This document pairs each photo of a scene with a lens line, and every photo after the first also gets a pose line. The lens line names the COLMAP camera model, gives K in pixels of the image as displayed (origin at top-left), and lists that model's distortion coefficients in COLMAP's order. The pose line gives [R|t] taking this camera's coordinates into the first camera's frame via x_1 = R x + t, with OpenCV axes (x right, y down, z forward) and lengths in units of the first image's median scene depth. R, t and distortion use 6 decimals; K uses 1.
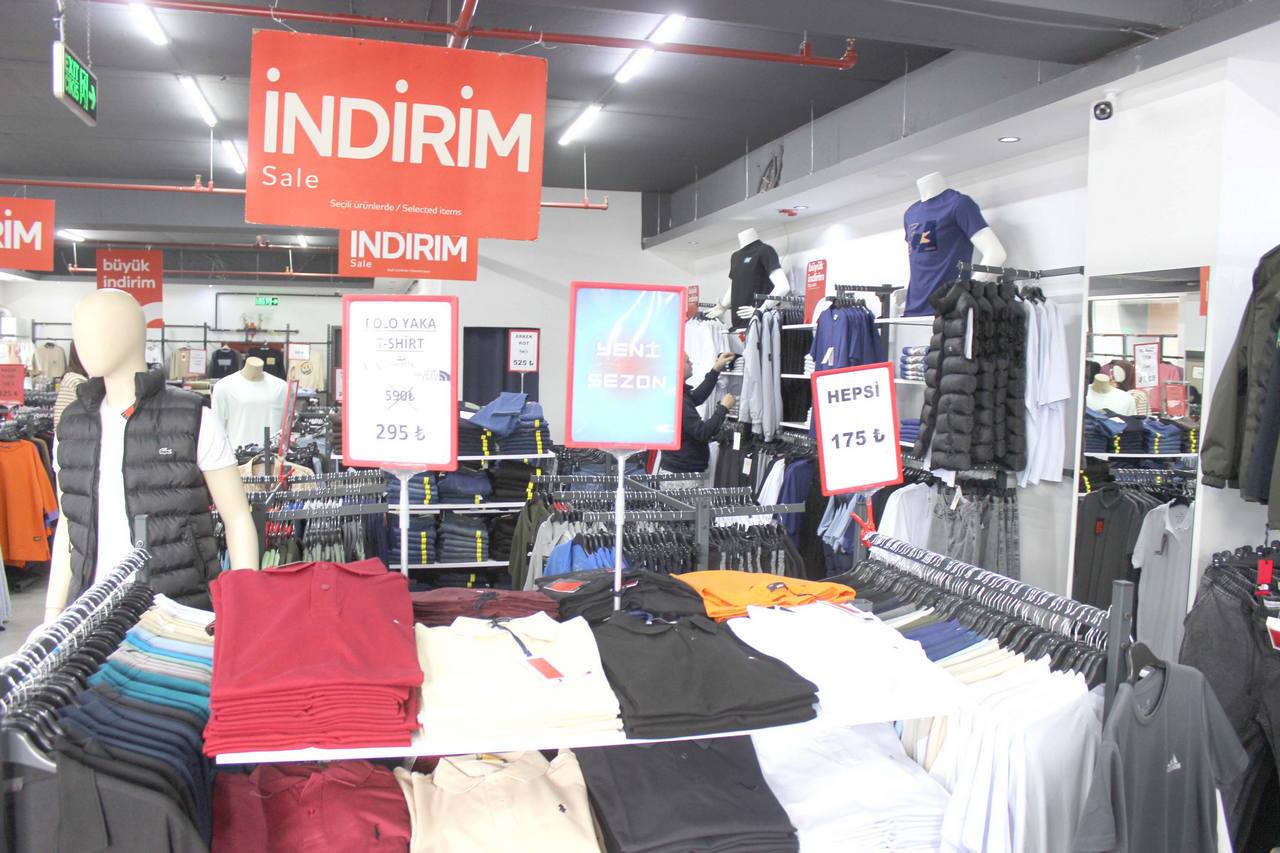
lens RADIAL K [[1059.6, 0, 665.8], [0, 1059.6, 444.2], [0, 0, 1]] dist [-0.181780, 0.135078]
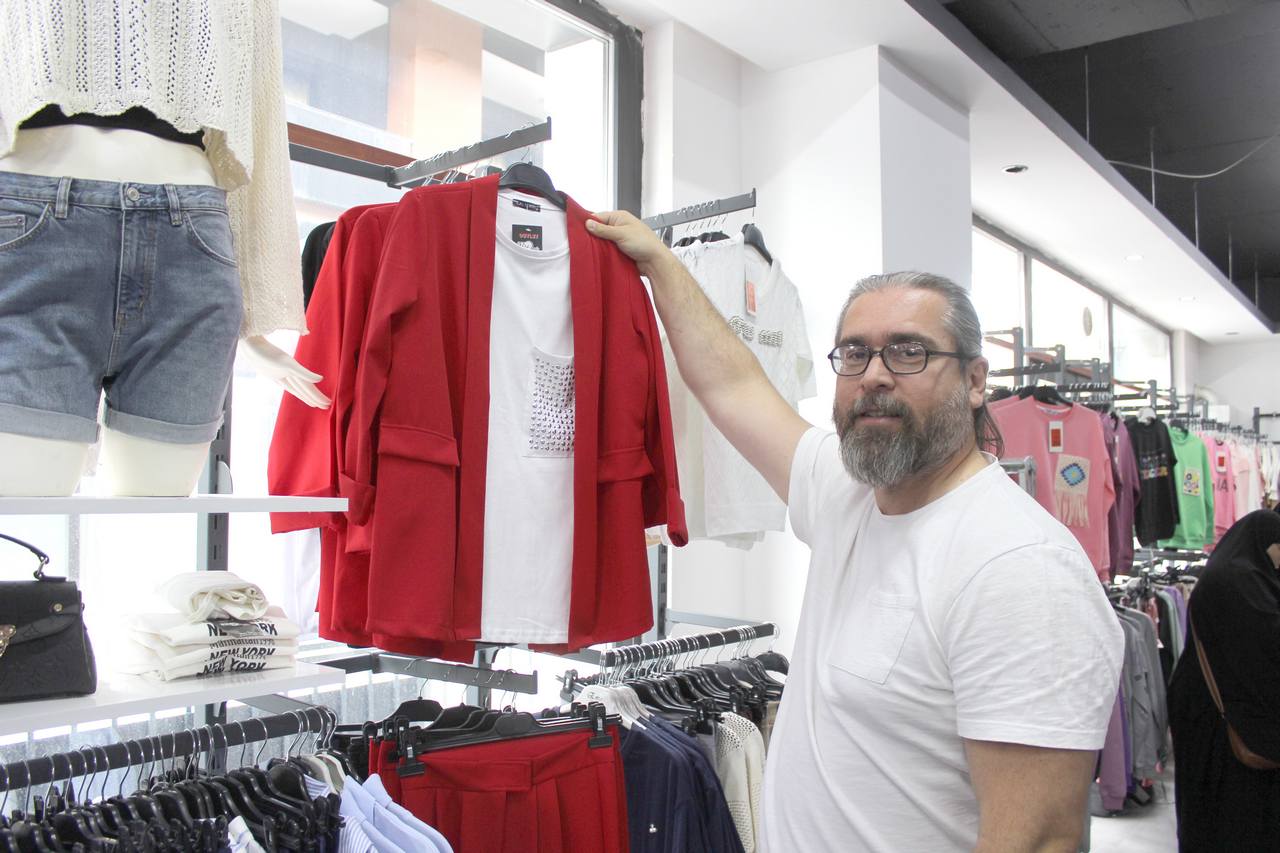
lens RADIAL K [[1059.6, 0, 665.8], [0, 1059.6, 444.2], [0, 0, 1]] dist [-0.181780, 0.135078]
pose [[0.573527, -0.046345, -0.817875, -1.467690], [-0.057420, 0.993668, -0.096572, -0.132178], [0.817172, 0.102349, 0.567234, 1.722807]]
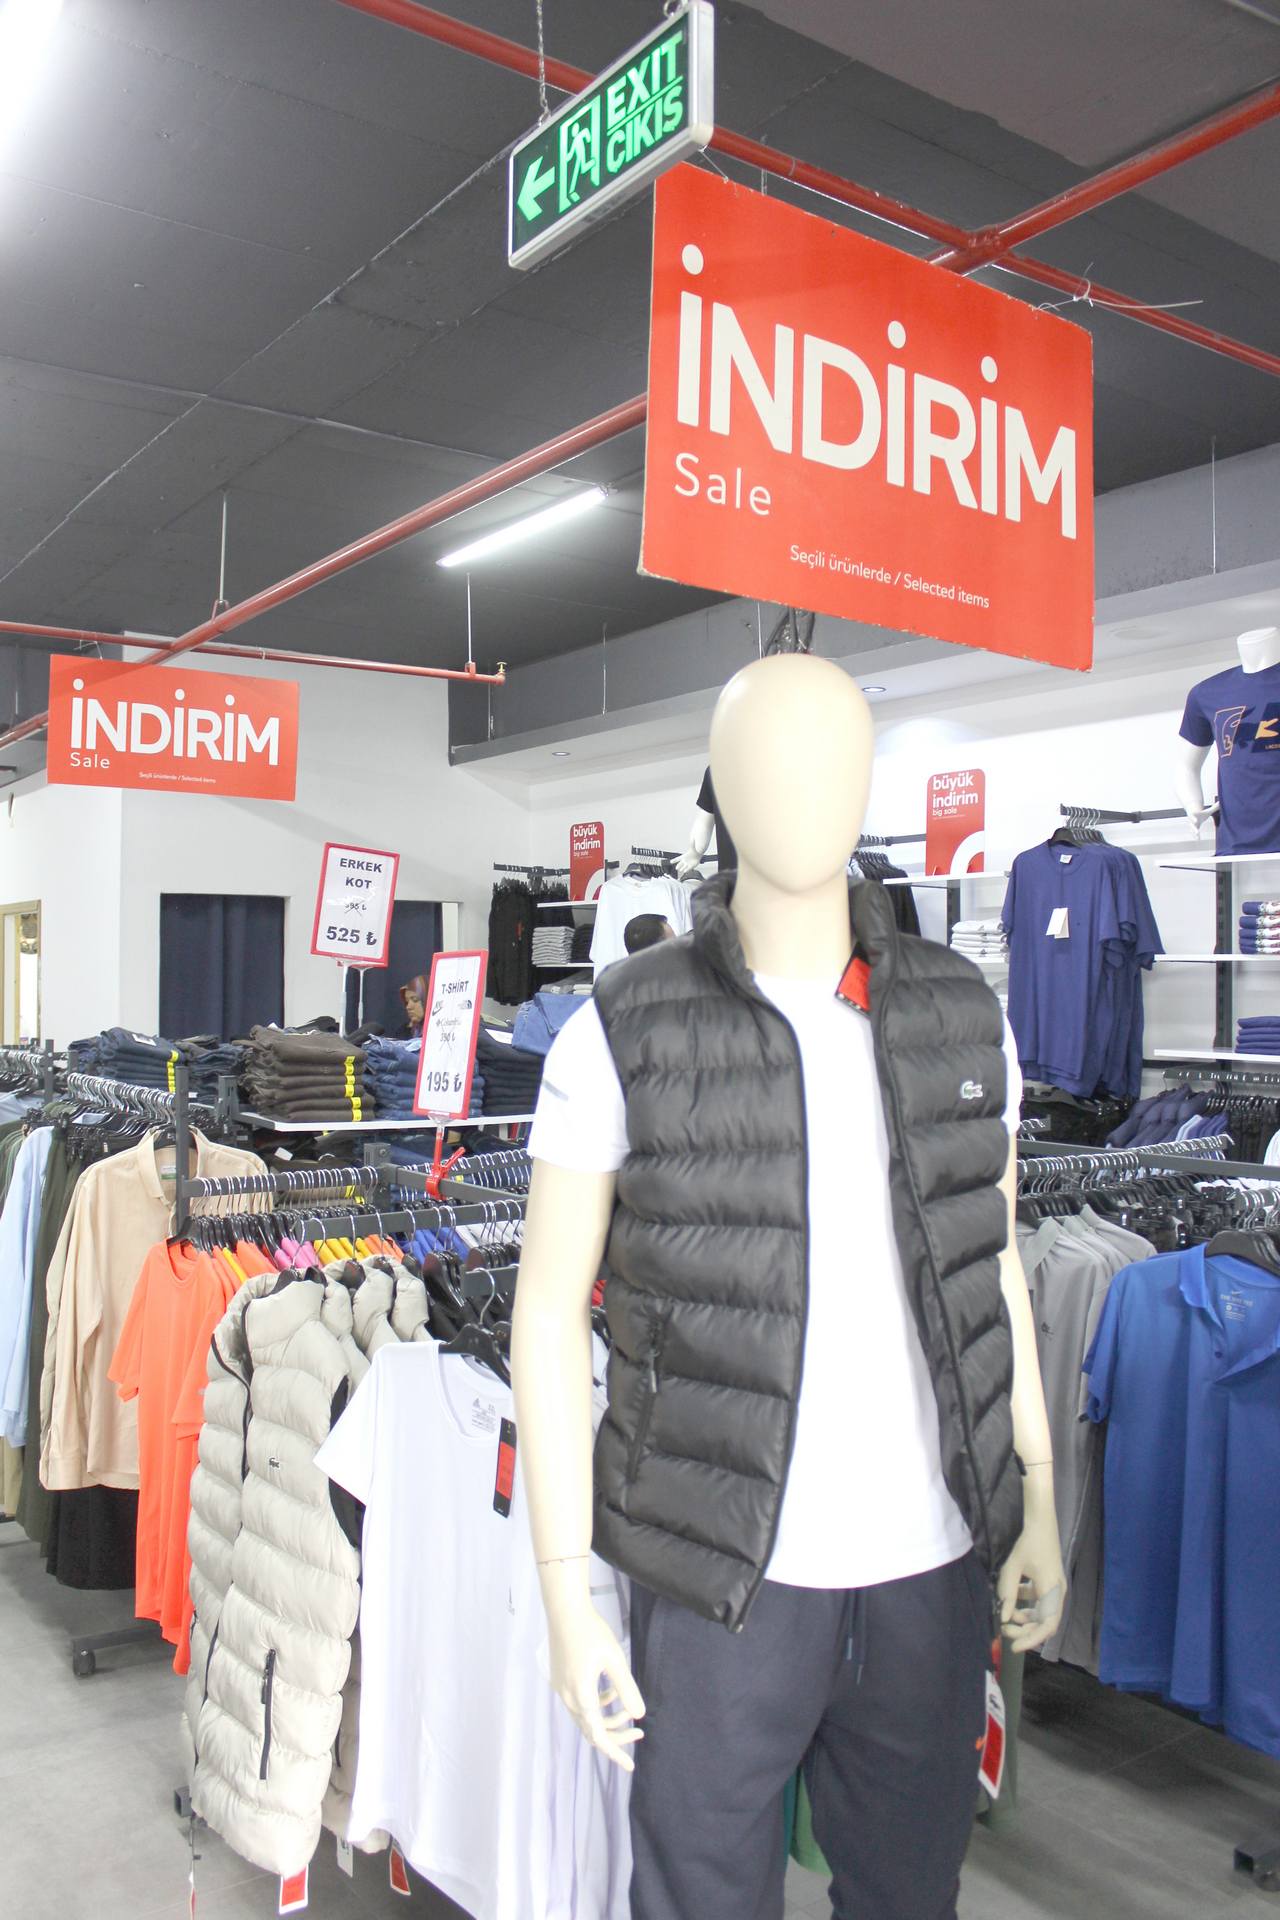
lens RADIAL K [[1589.4, 0, 640.0], [0, 1589.4, 960.0], [0, 0, 1]] dist [-0.181780, 0.135078]
pose [[0.947328, -0.010765, 0.320083, -0.428853], [0.037898, 0.996181, -0.078660, 0.000018], [-0.318014, 0.086647, 0.944118, 0.263663]]
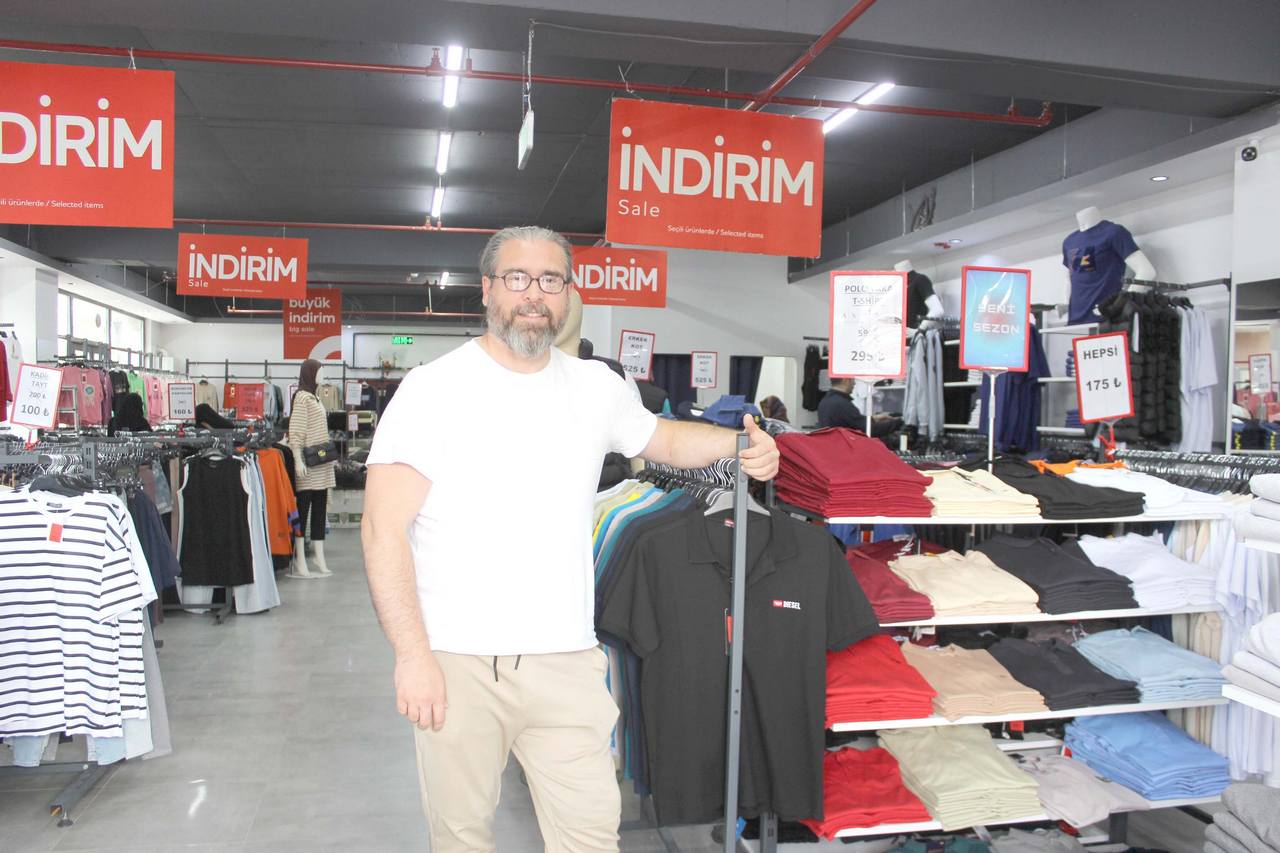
lens RADIAL K [[1059.6, 0, 665.8], [0, 1059.6, 444.2], [0, 0, 1]] dist [-0.181780, 0.135078]
pose [[0.997631, -0.005222, -0.068596, -0.165666], [0.002161, 0.999001, -0.044630, 0.071677], [0.068760, 0.044376, 0.996646, -0.229363]]
